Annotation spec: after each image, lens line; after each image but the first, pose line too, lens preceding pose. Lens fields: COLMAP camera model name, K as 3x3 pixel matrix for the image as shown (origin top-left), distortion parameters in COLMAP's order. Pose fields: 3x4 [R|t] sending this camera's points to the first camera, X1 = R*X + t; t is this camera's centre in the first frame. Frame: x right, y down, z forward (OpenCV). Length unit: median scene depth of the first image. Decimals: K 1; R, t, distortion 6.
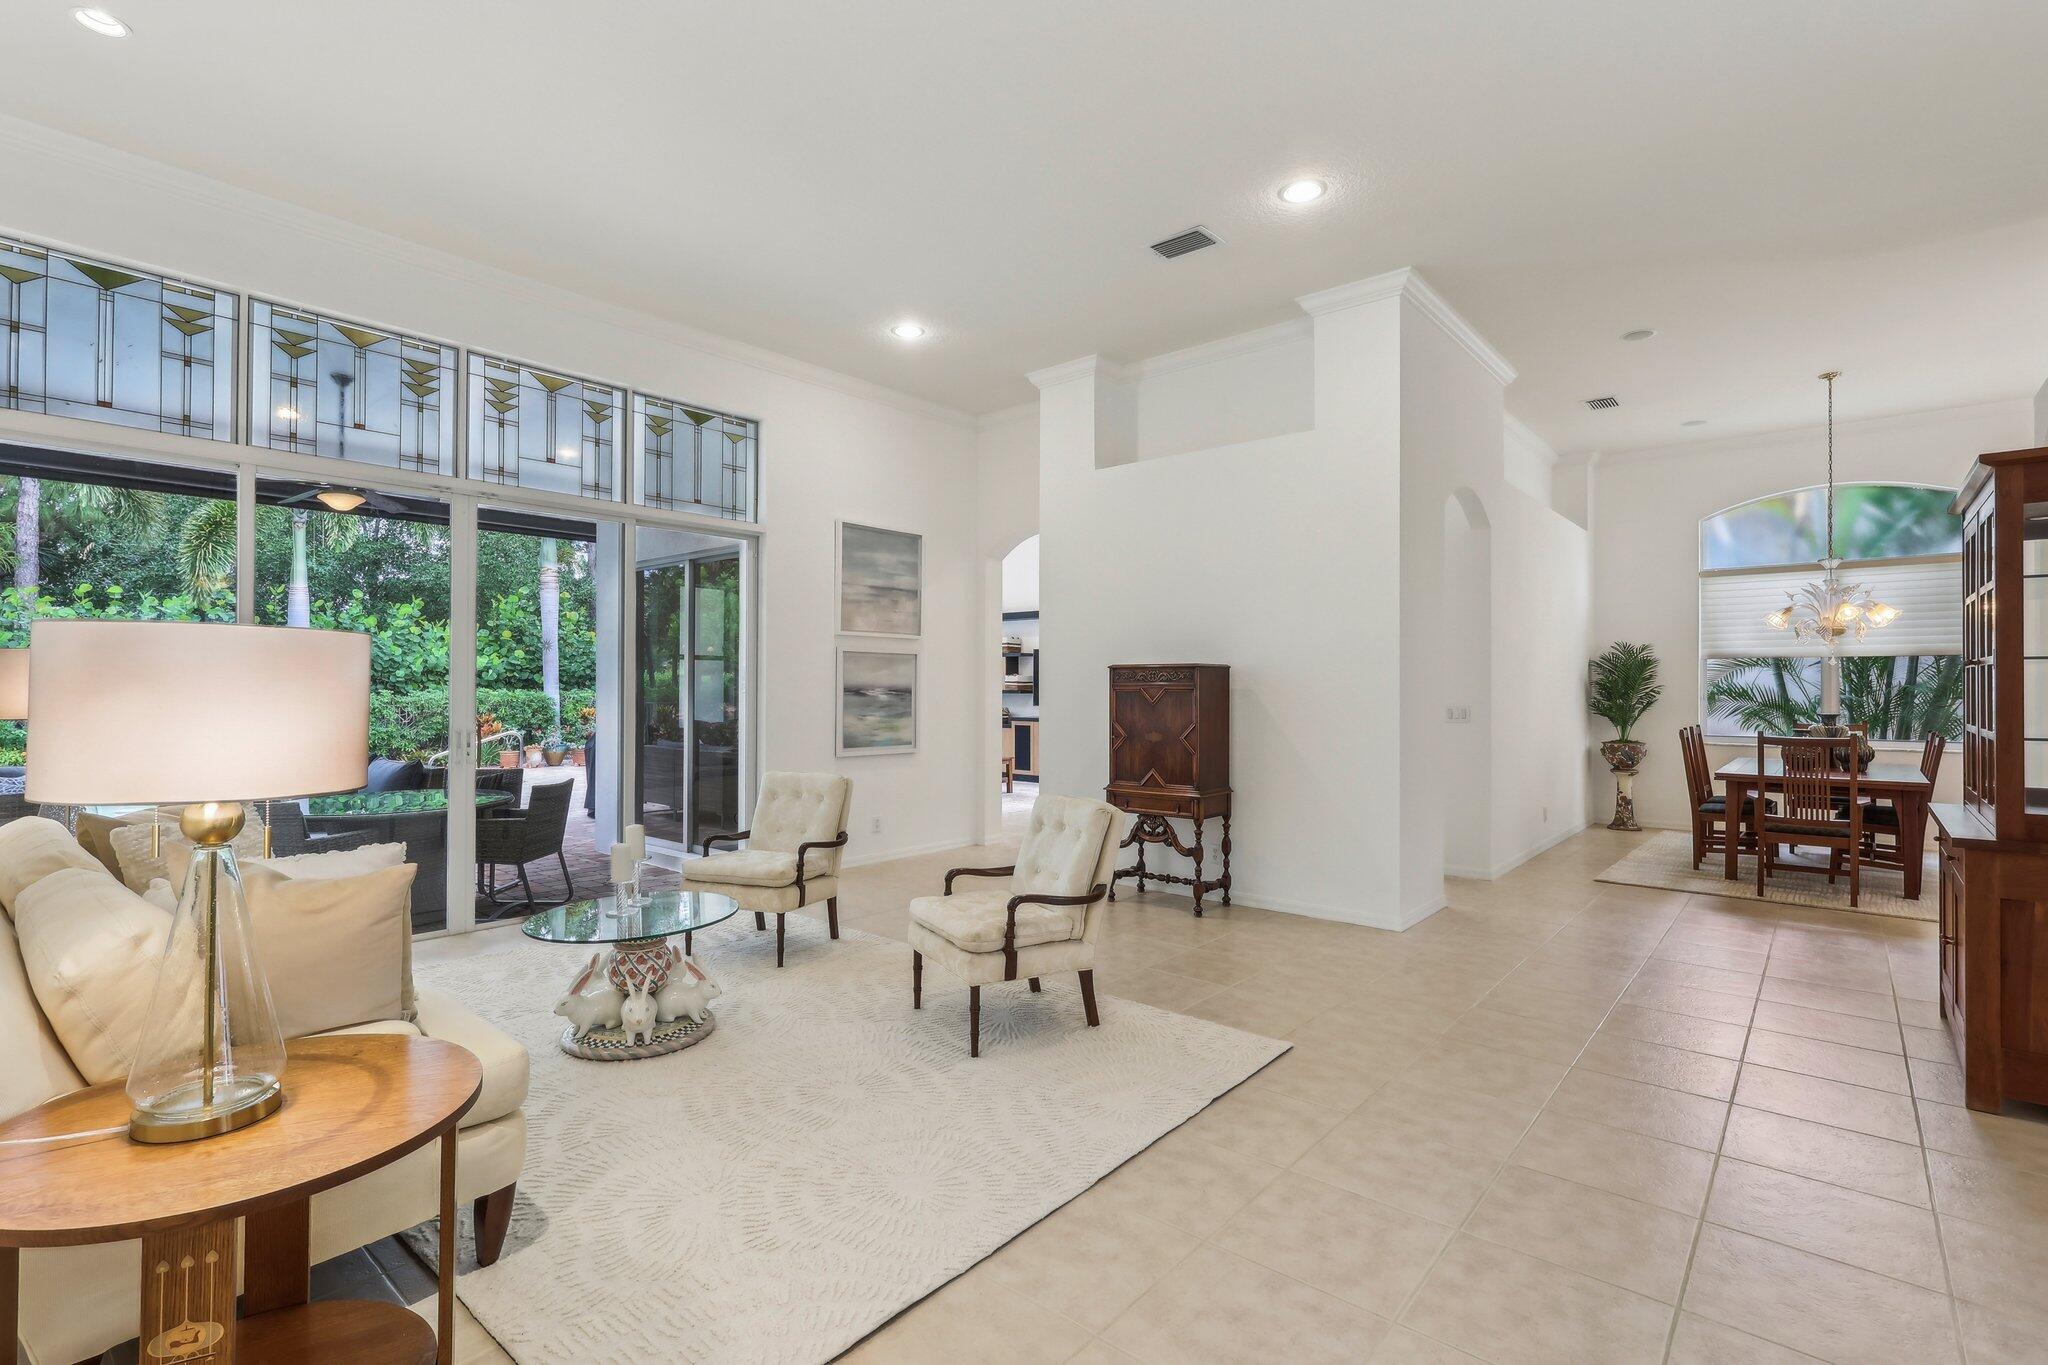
lens RADIAL K [[944.9, 0, 1019.9], [0, 944.9, 682.4], [0, 0, 1]] dist [-0.002356, 0.000490]
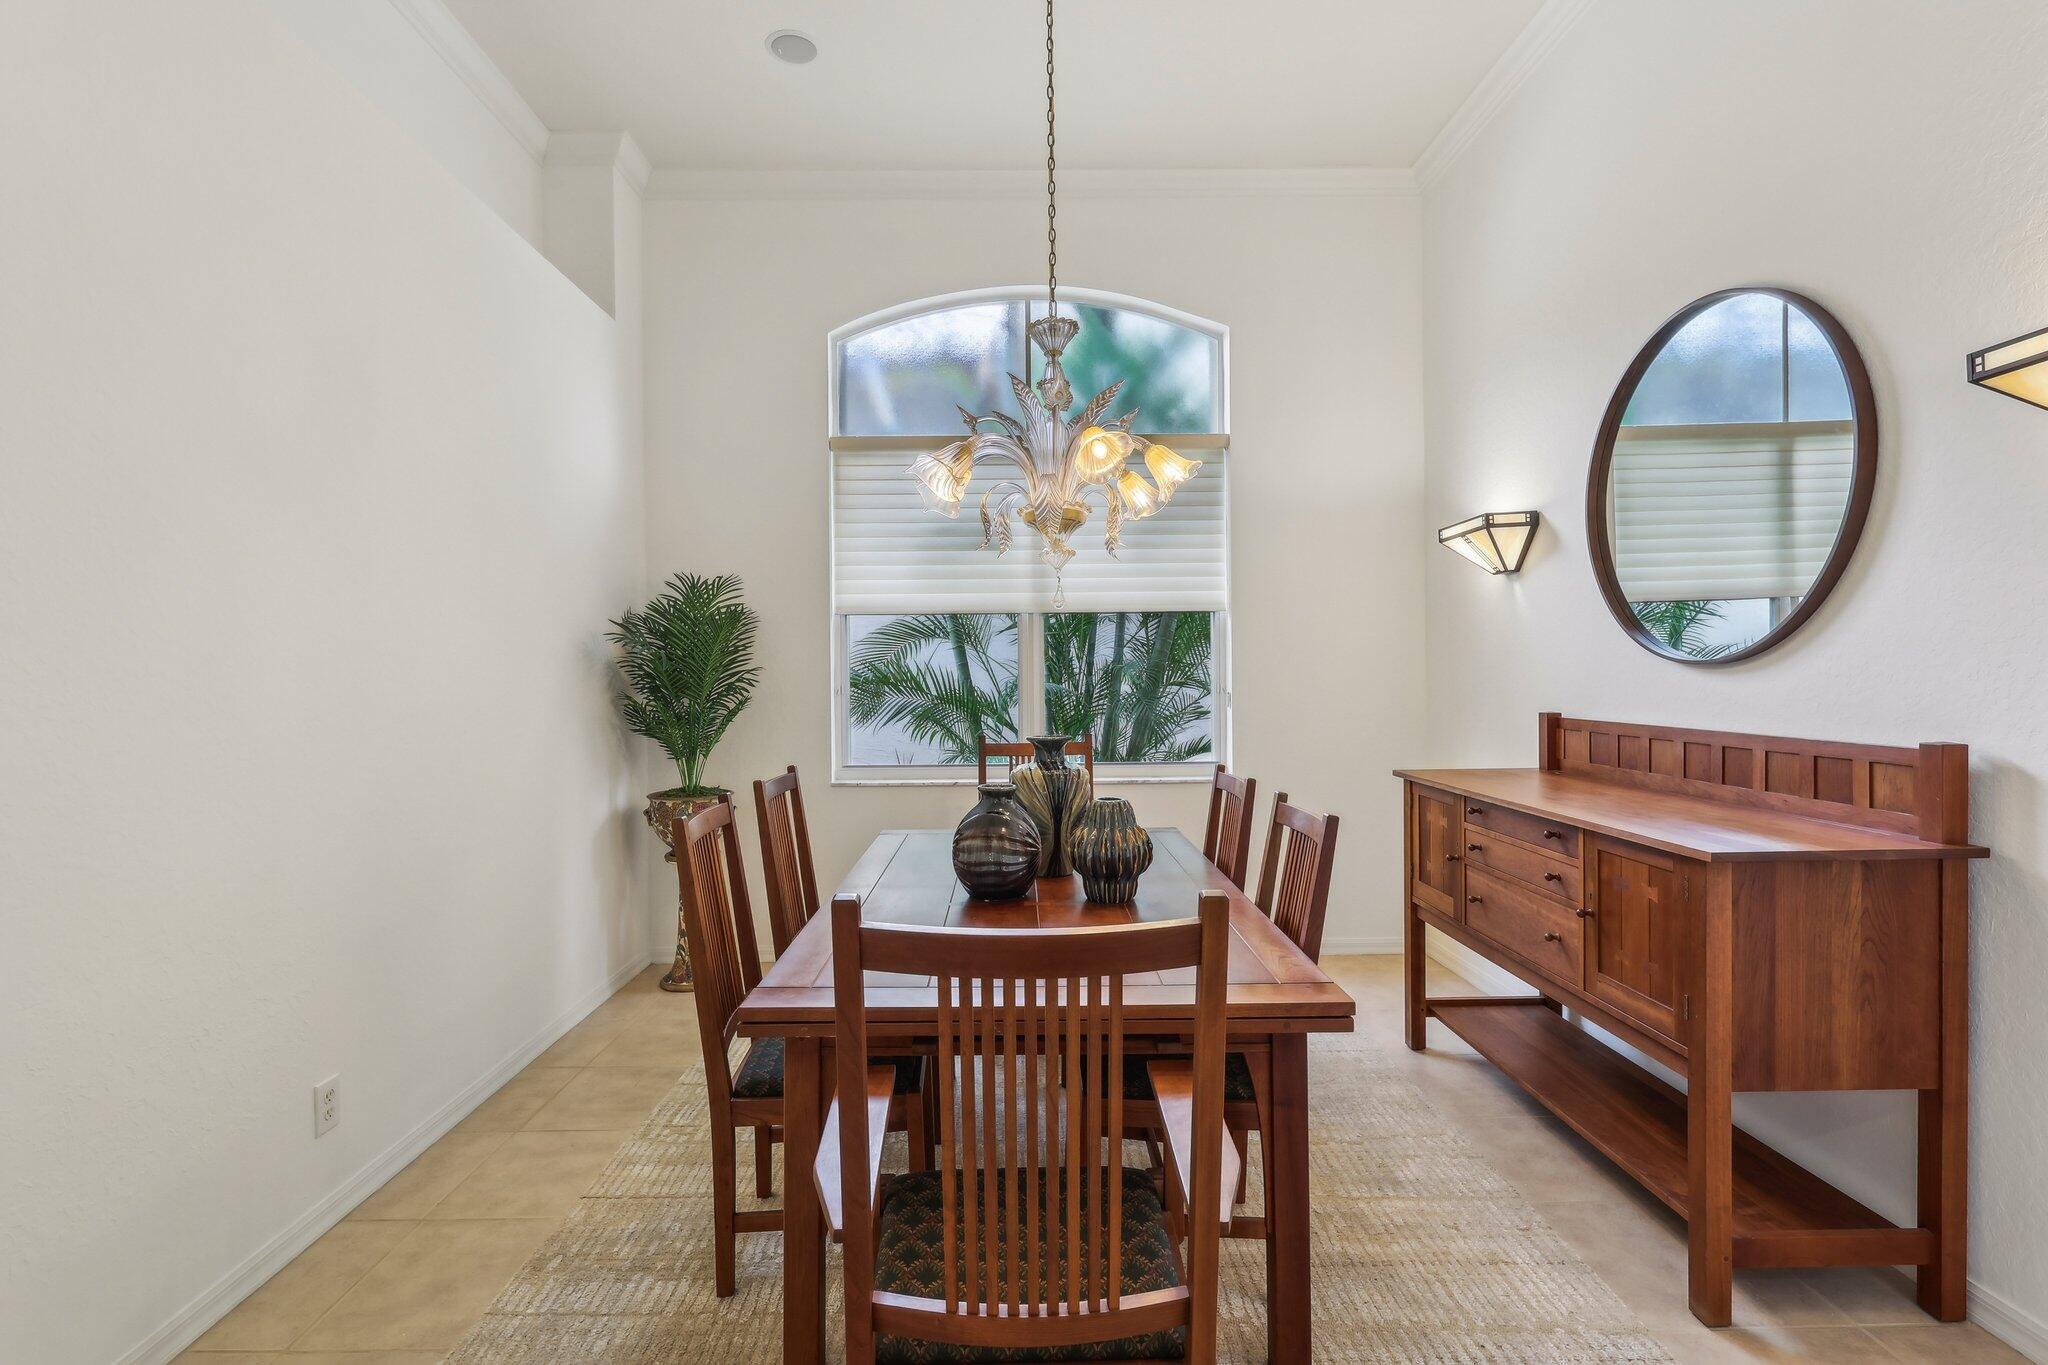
lens RADIAL K [[957.3, 0, 1006.5], [0, 957.3, 678.3], [0, 0, 1]] dist [-0.002141, 0.000119]
pose [[0.752602, -0.011823, 0.658369, 0.402729], [0.009655, 0.999929, 0.006920, 0.006052], [-0.658404, 0.001149, 0.752663, 0.493699]]
